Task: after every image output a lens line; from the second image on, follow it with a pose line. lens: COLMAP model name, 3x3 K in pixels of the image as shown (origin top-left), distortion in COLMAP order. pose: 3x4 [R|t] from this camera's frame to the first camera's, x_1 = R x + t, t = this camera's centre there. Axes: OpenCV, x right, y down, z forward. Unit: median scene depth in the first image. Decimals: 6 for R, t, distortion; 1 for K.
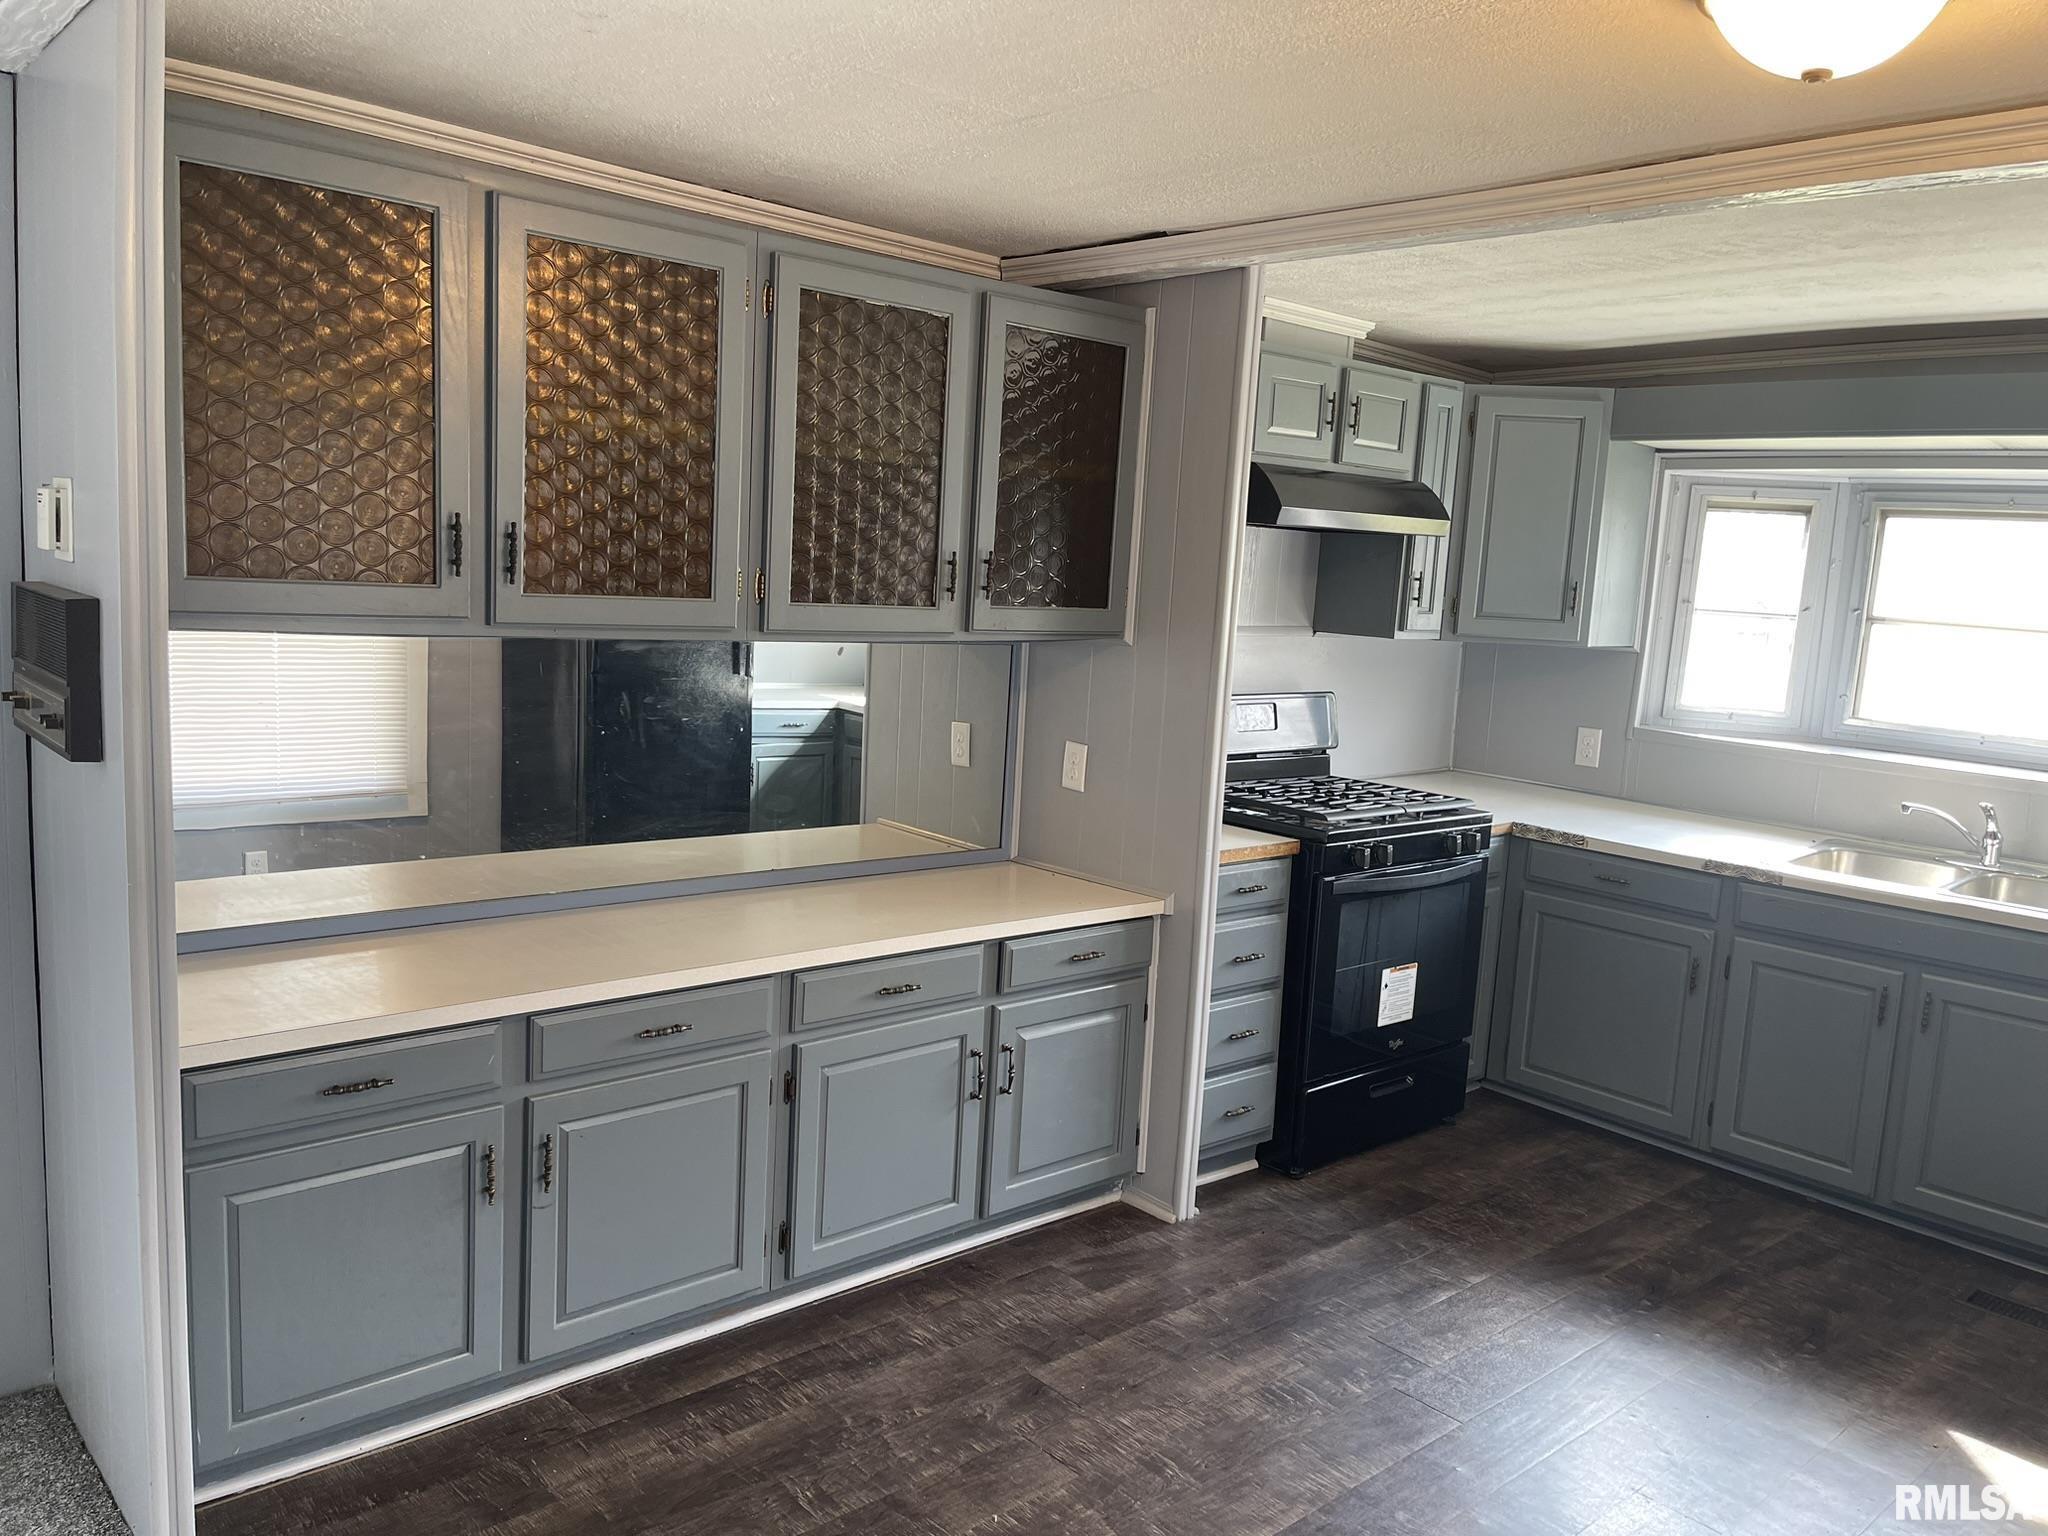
lens RADIAL K [[1533.5, 0, 1024.0], [0, 1533.5, 768.0], [0, 0, 1]] dist [0.070329, -0.083084]
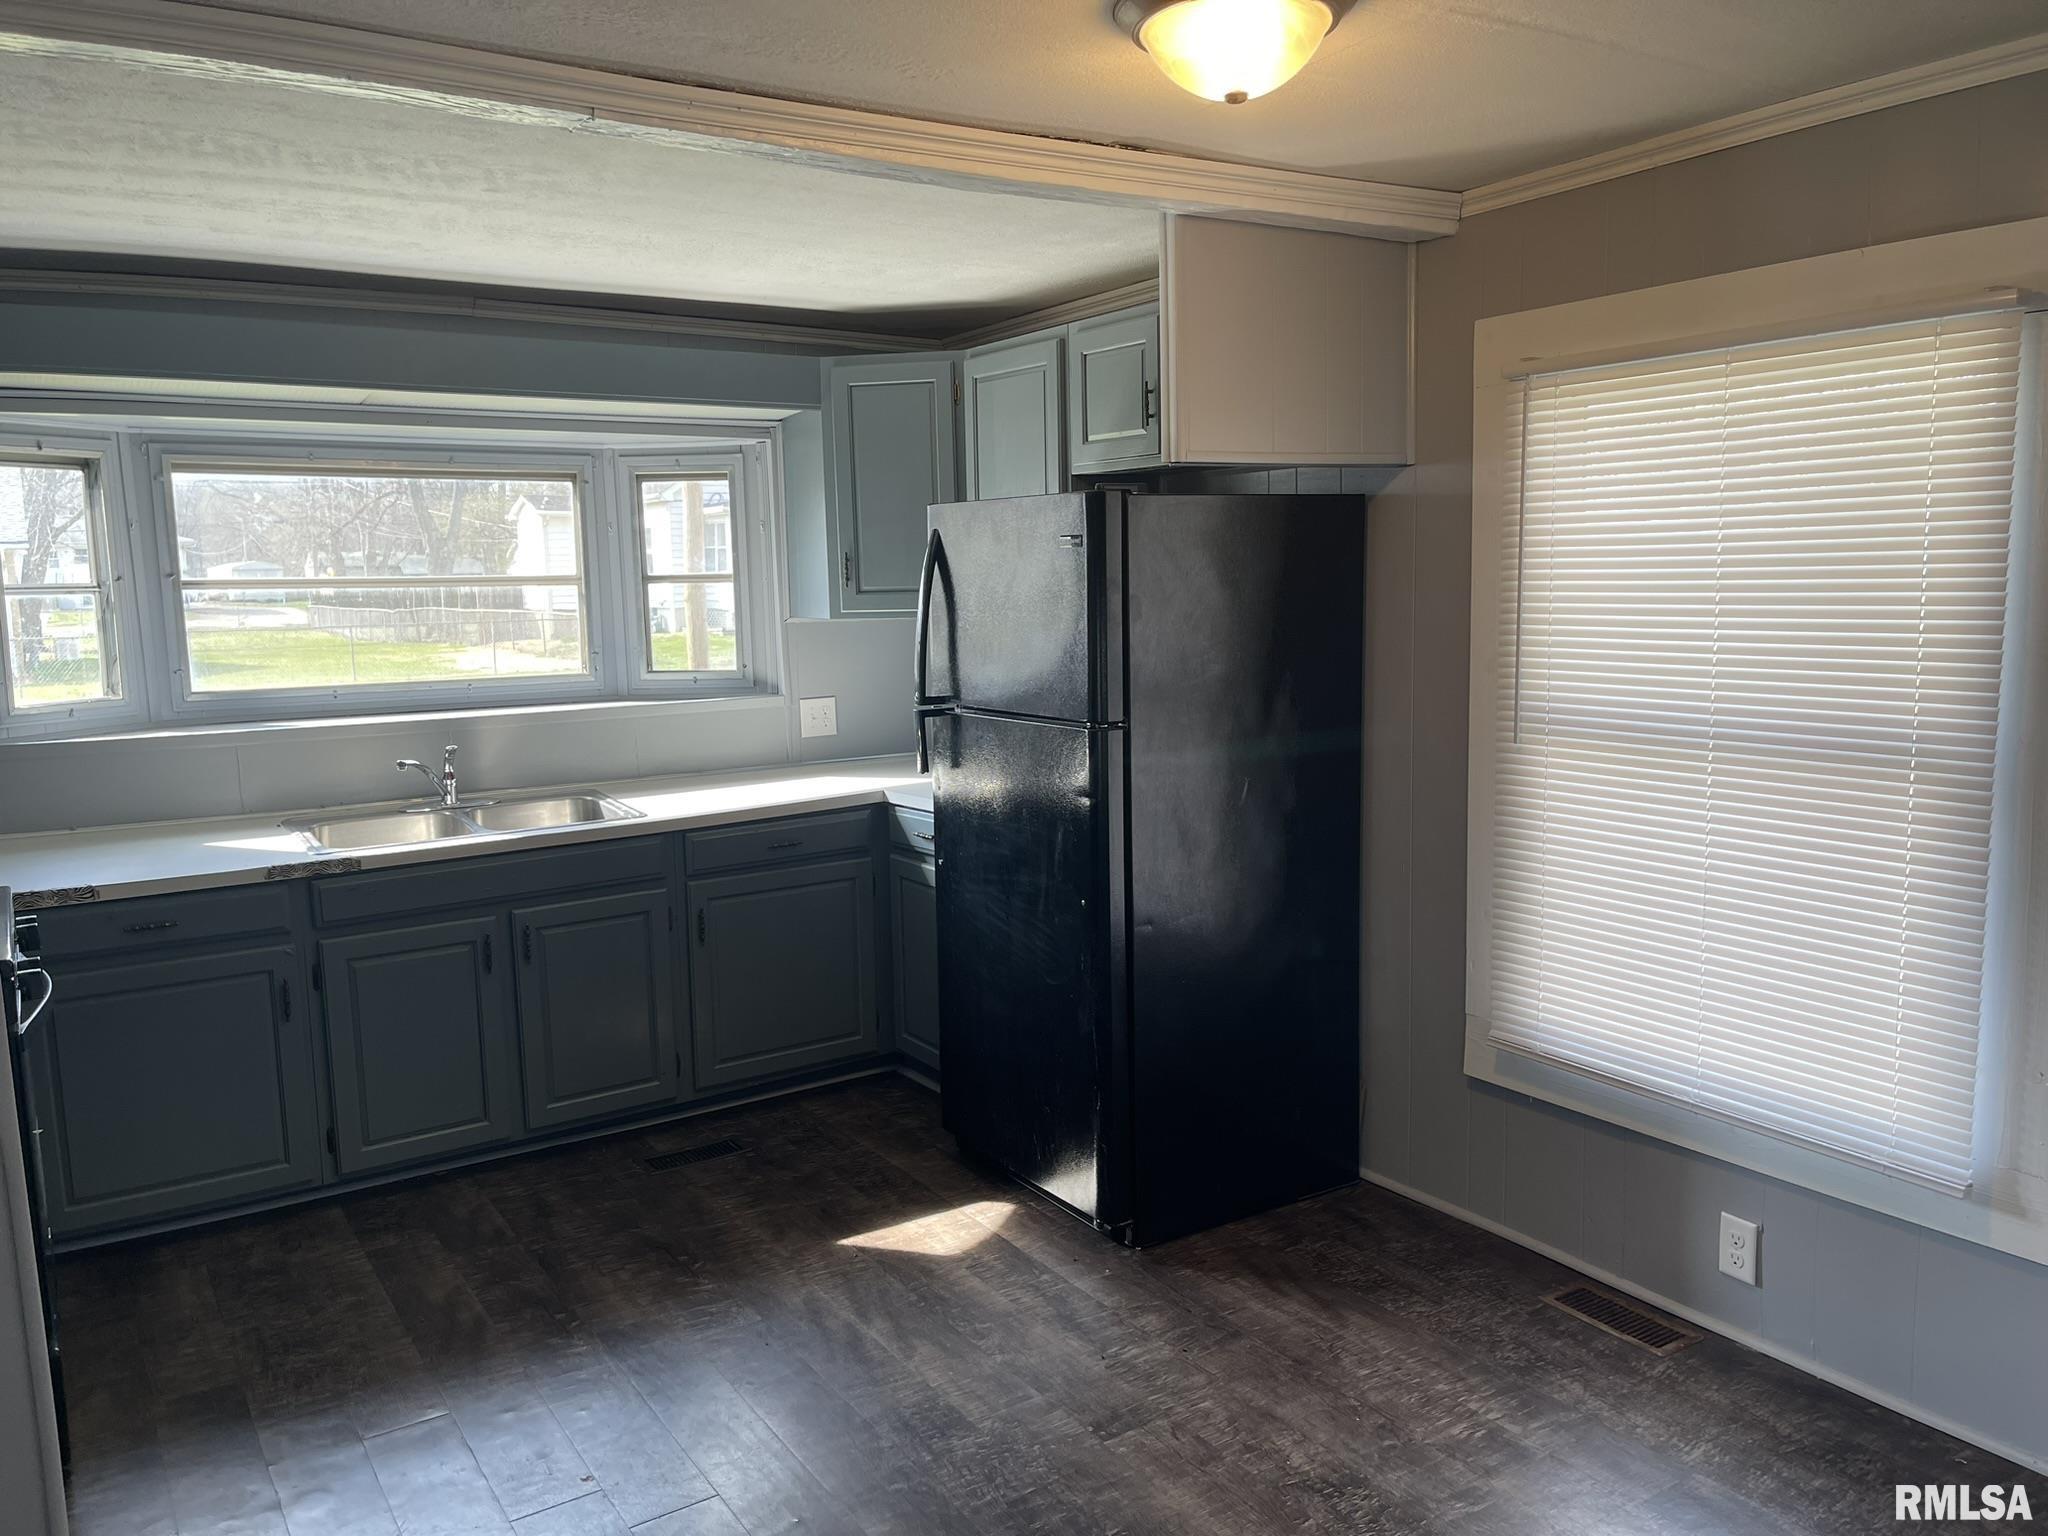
lens RADIAL K [[1533.5, 0, 1024.0], [0, 1533.5, 768.0], [0, 0, 1]] dist [0.070329, -0.083084]
pose [[0.150830, -0.187446, 0.970626, -0.337045], [0.160833, 0.973430, 0.162995, -0.070439], [-0.975389, 0.131524, 0.176970, 0.435588]]
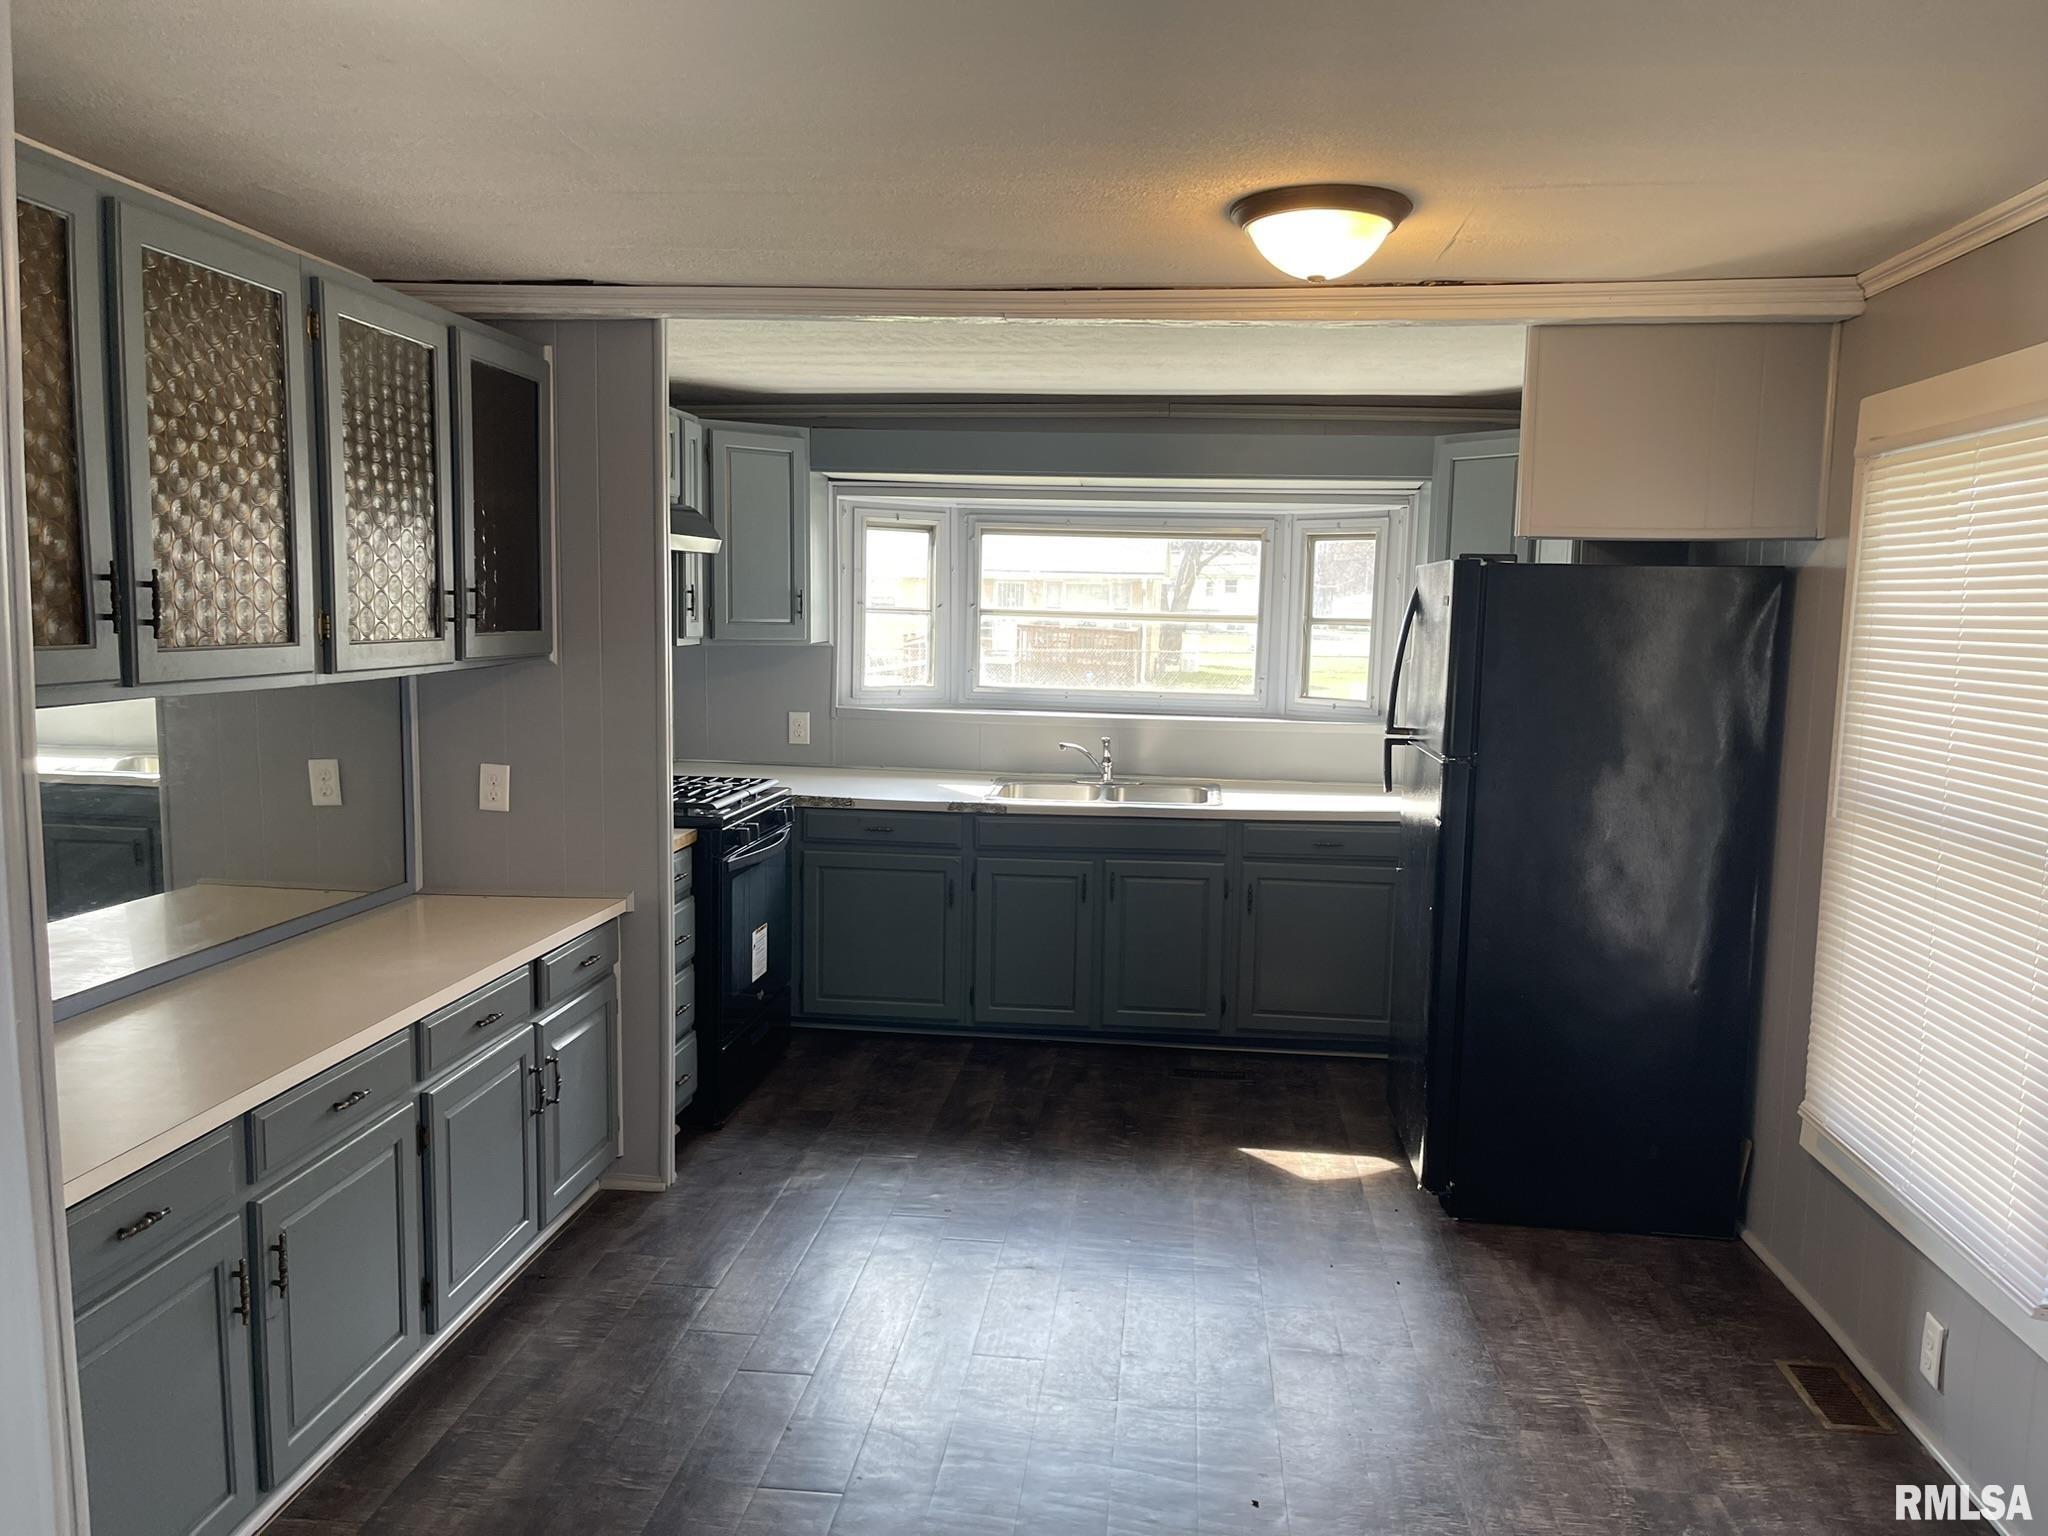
lens RADIAL K [[1533.5, 0, 1024.0], [0, 1533.5, 768.0], [0, 0, 1]] dist [0.070329, -0.083084]
pose [[0.738747, -0.111792, 0.664647, -0.368455], [0.110260, 0.992908, 0.044451, -0.019804], [-0.664903, 0.040446, 0.745834, 0.005306]]
